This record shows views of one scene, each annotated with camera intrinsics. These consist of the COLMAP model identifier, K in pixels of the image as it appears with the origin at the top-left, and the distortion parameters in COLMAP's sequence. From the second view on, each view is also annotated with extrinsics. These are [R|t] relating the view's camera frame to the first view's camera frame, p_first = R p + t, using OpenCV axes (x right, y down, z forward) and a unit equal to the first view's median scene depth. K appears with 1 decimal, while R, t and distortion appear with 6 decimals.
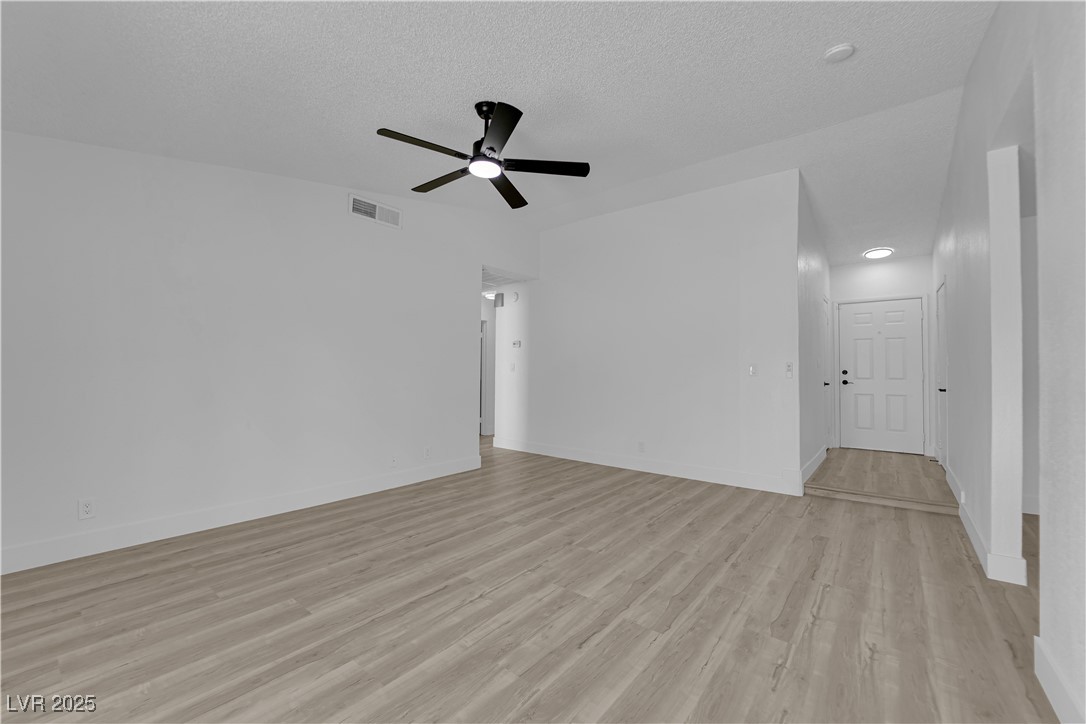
lens RADIAL K [[446.7, 0, 543.0], [0, 446.7, 362.0], [0, 0, 1]] dist [-0.009428, -0.003138]
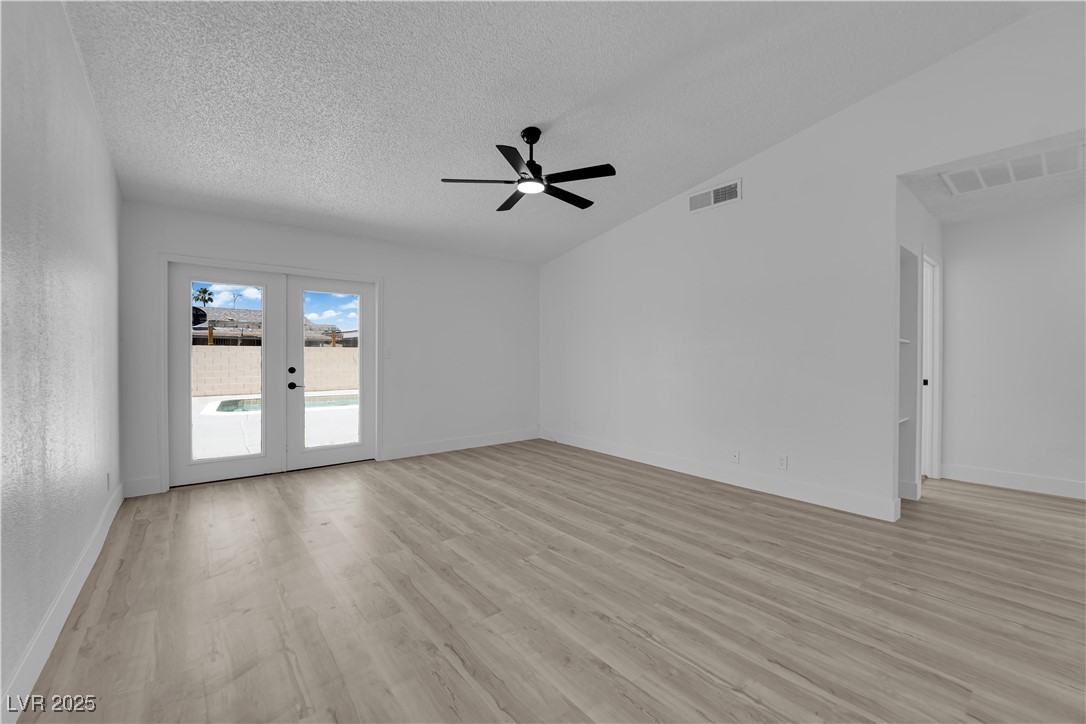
lens RADIAL K [[446.7, 0, 543.0], [0, 446.7, 362.0], [0, 0, 1]] dist [-0.009428, -0.003138]
pose [[-0.237618, 0.006016, -0.971340, 0.902419], [0.013115, 0.999910, 0.002985, 0.027275], [0.971270, -0.012030, -0.237675, 1.157810]]
